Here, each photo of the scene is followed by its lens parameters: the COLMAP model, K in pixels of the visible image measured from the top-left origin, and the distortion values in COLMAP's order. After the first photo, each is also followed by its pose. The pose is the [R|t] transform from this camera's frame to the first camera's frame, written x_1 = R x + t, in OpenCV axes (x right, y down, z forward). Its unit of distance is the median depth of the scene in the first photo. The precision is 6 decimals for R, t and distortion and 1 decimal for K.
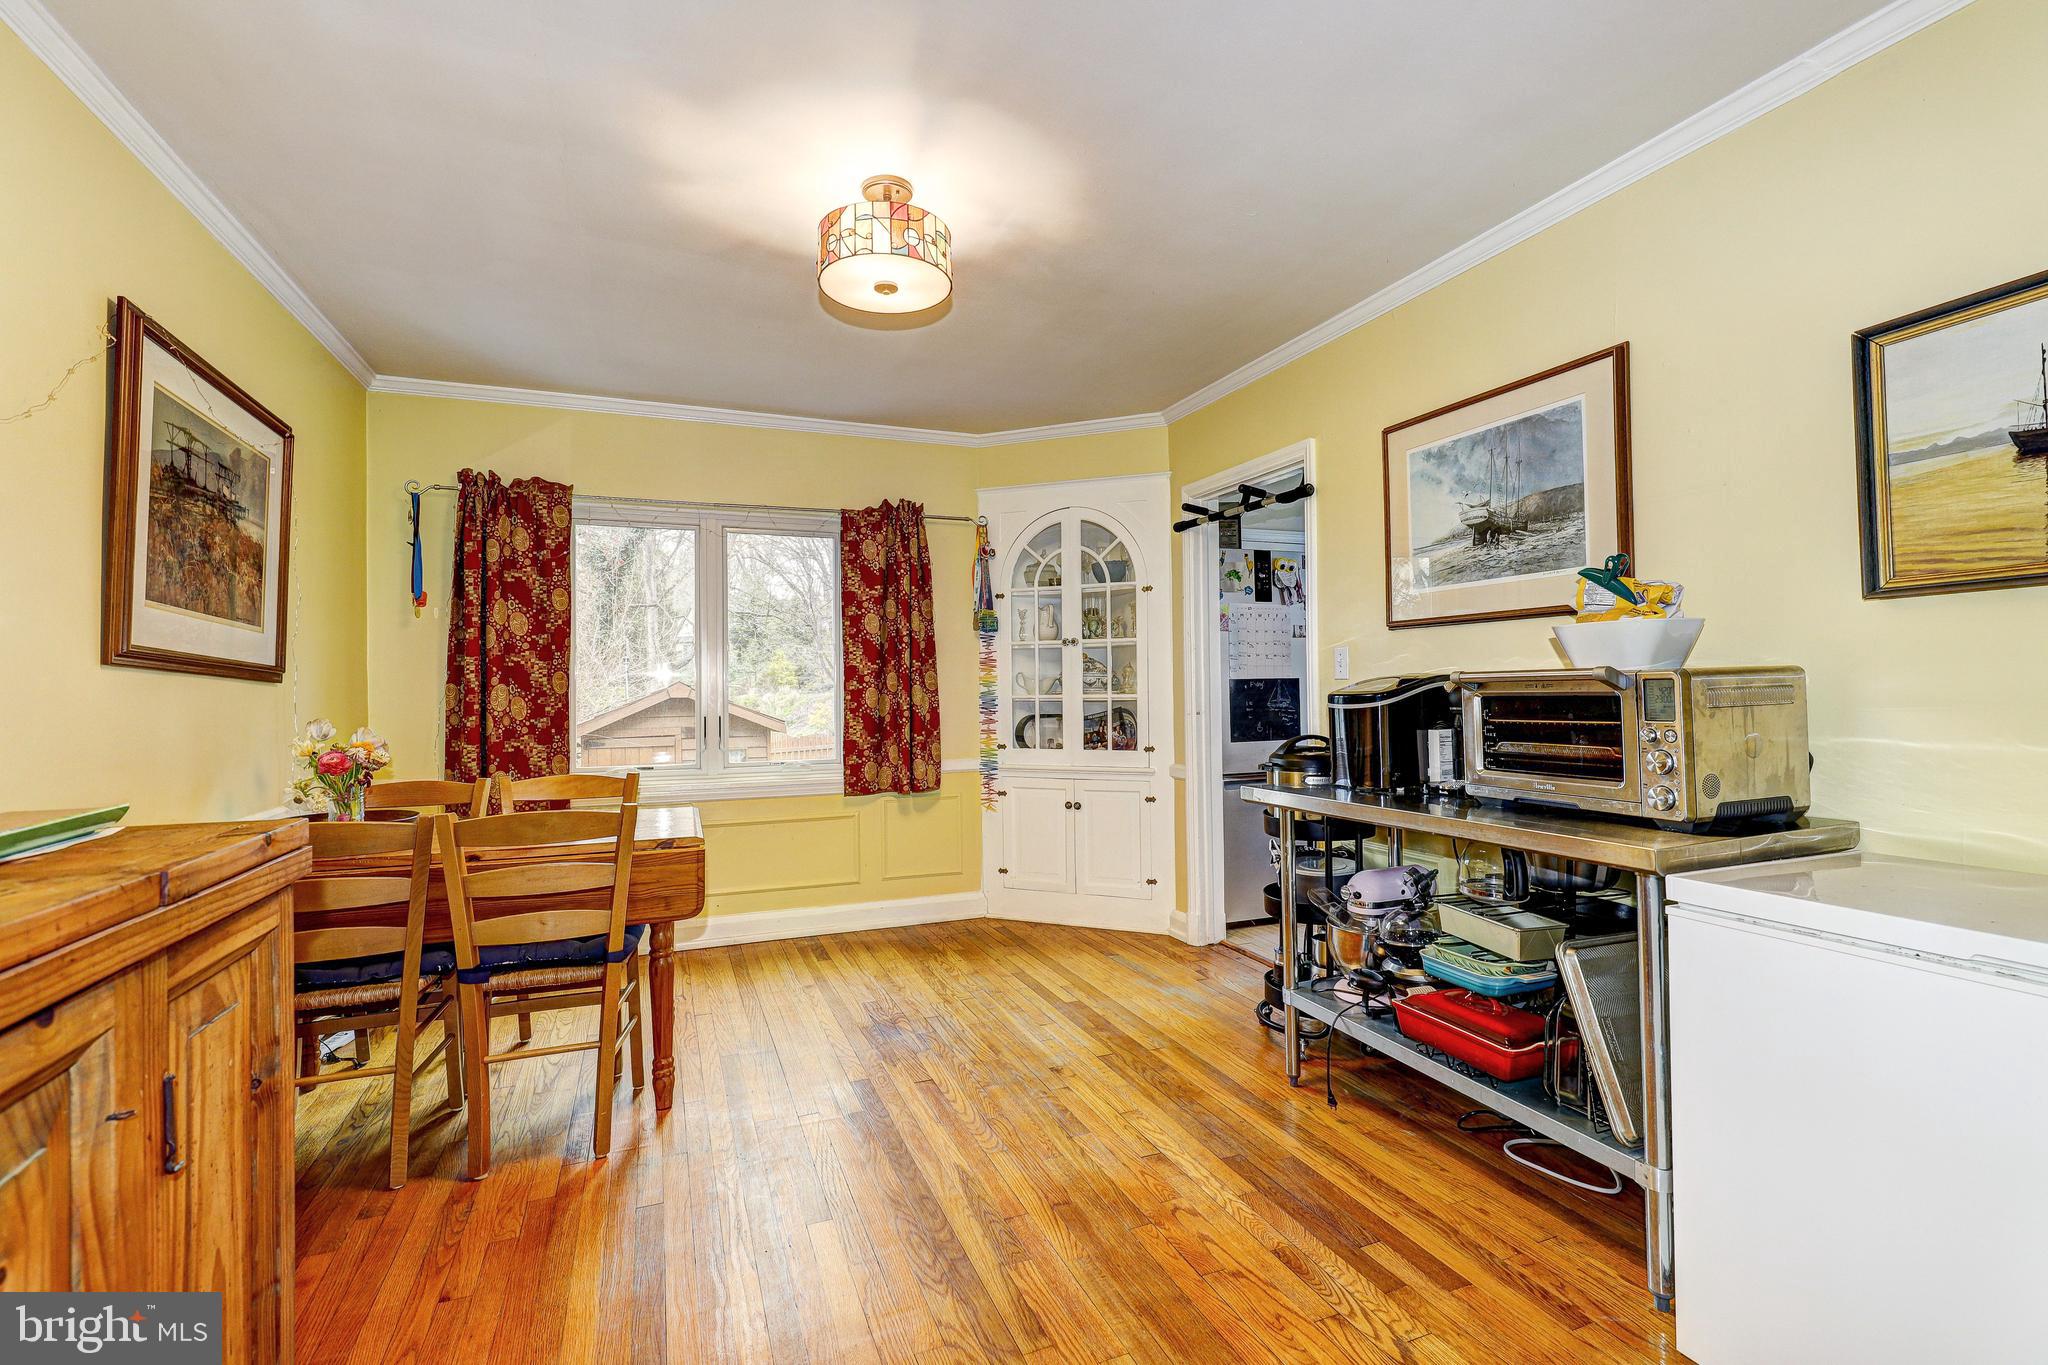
lens RADIAL K [[924.9, 0, 1034.7], [0, 924.9, 675.7], [0, 0, 1]] dist [0.003601, -0.000269]
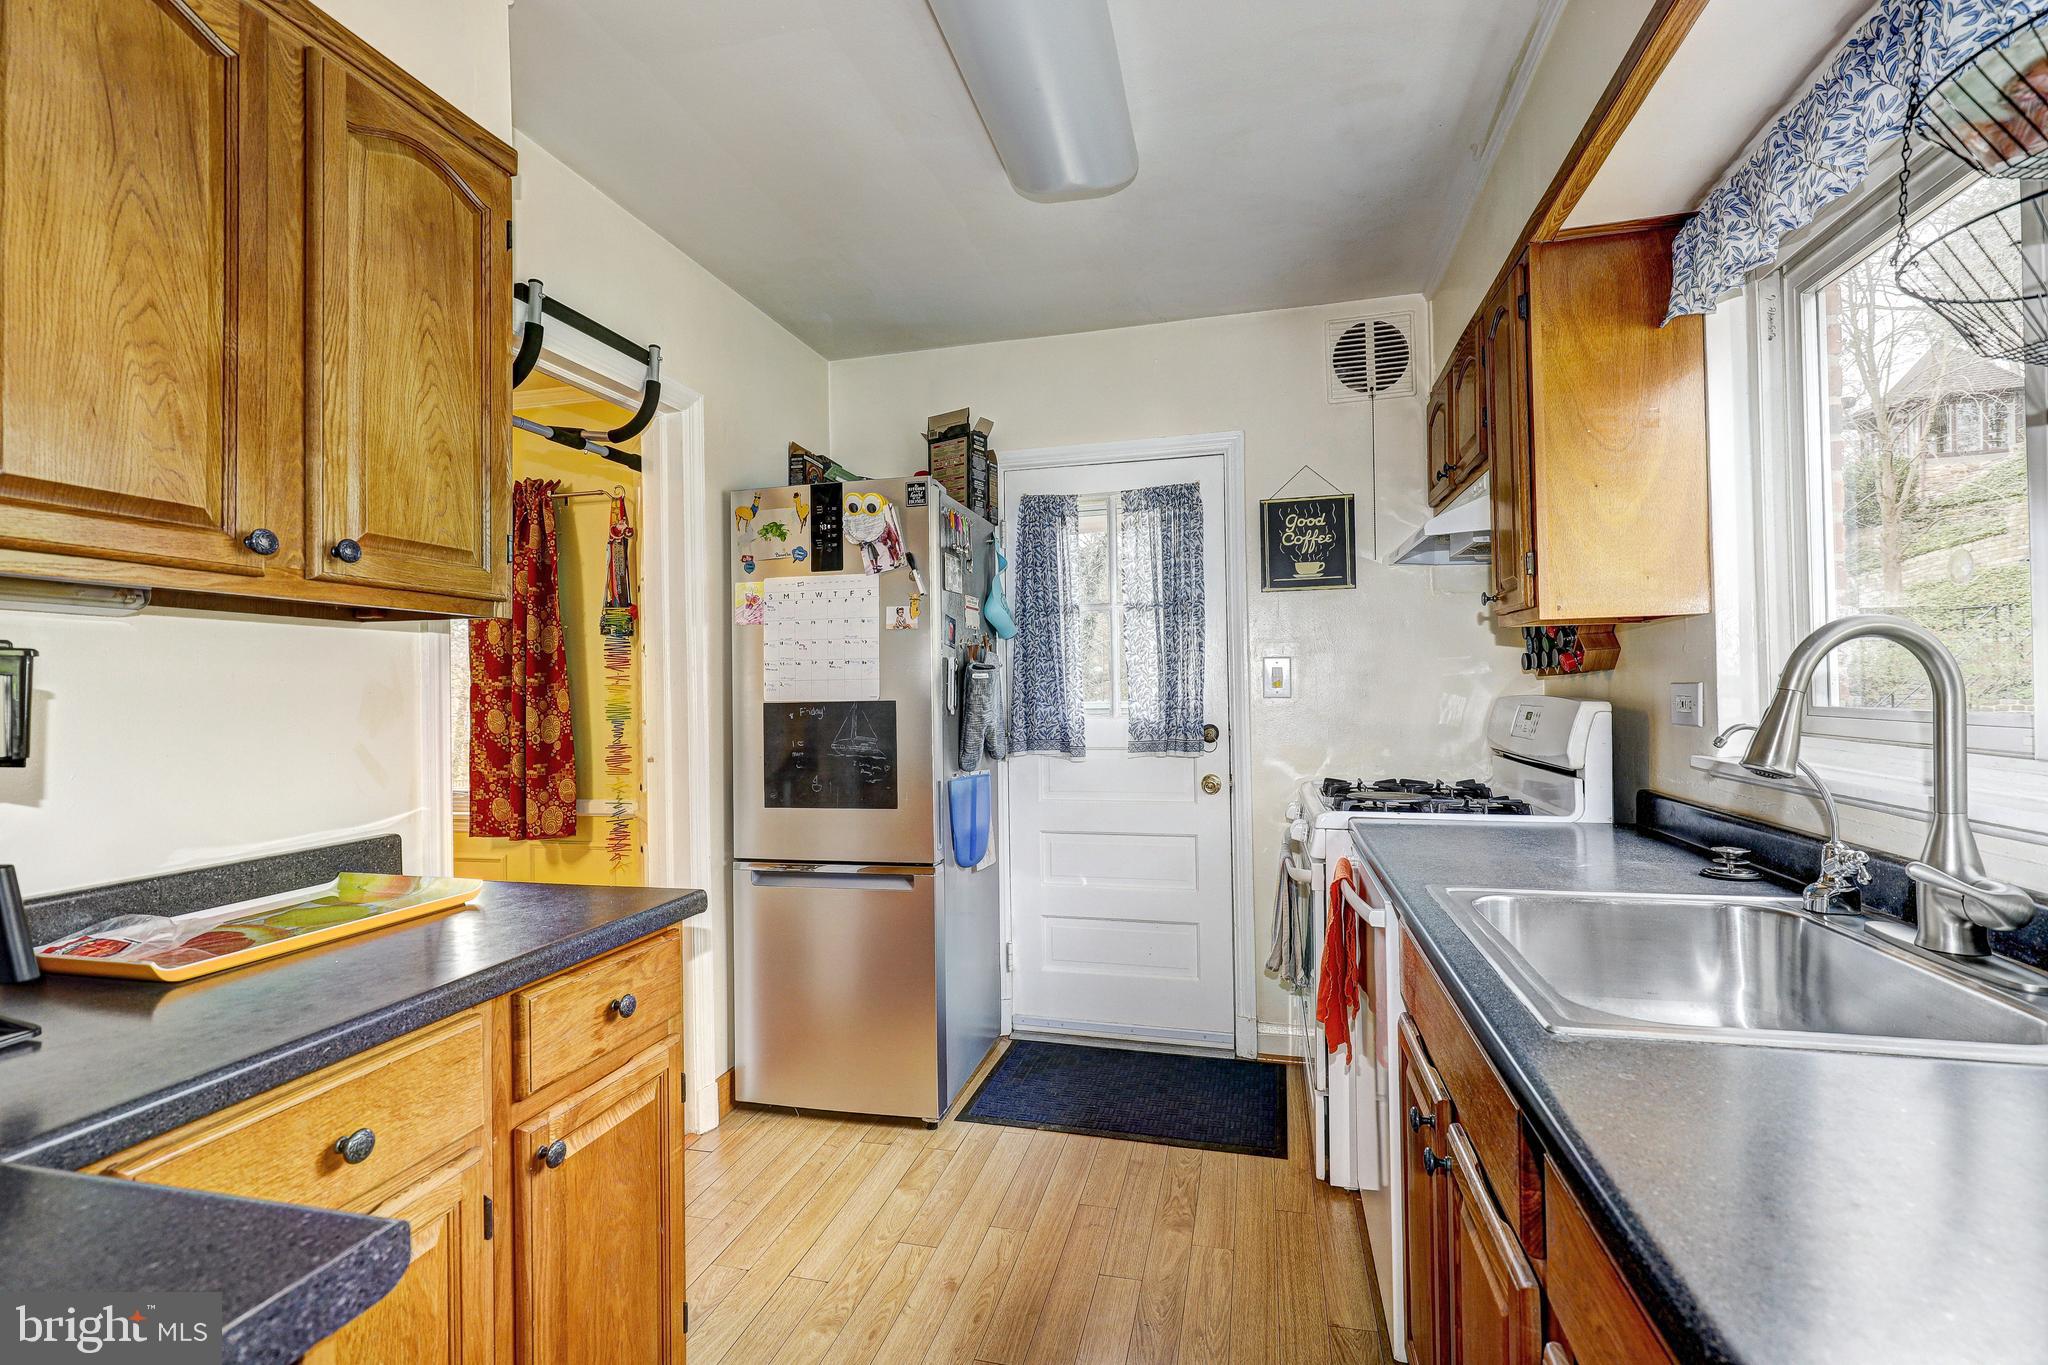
lens RADIAL K [[924.9, 0, 1031.3], [0, 924.9, 678.6], [0, 0, 1]] dist [0.003601, -0.000269]
pose [[0.806807, -0.006712, -0.590777, 0.759888], [0.011588, 0.999923, 0.004464, -0.014052], [0.590701, -0.010448, 0.806823, 0.655717]]
